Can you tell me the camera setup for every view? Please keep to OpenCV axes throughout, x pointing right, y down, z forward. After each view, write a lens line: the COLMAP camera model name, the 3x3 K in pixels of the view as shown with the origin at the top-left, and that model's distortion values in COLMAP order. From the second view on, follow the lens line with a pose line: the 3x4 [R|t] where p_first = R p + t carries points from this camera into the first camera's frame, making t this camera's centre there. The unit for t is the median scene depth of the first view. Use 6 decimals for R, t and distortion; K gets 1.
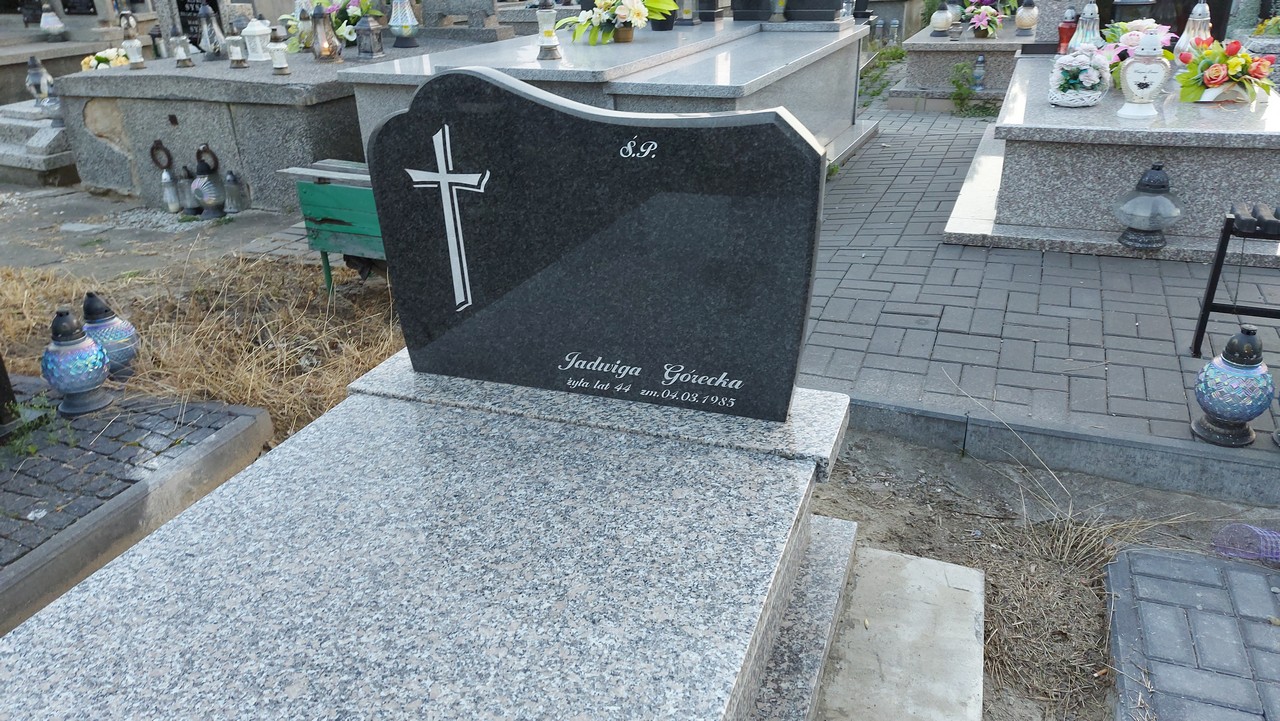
lens RADIAL K [[991.2, 0, 623.3], [0, 991.2, 365.1], [0, 0, 1]] dist [0.142343, -0.156875]
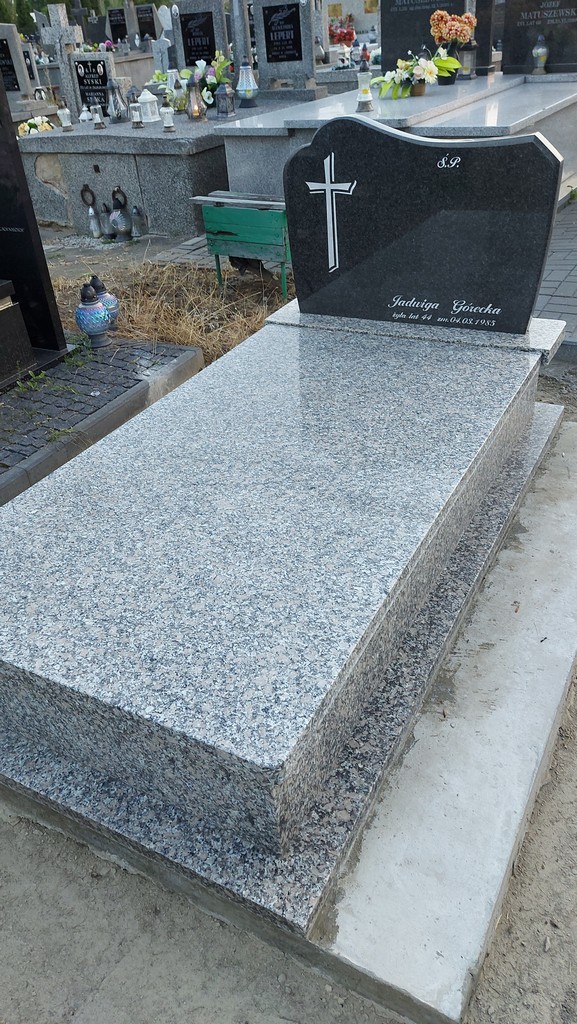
lens RADIAL K [[793.0, 0, 269.9], [0, 793.0, 527.0], [0, 0, 1]] dist [0.142343, -0.156875]
pose [[0.990406, 0.038261, -0.132786, -0.043179], [-0.014934, 0.984913, 0.172403, 0.088282], [0.137379, -0.168766, 0.976035, -0.273196]]
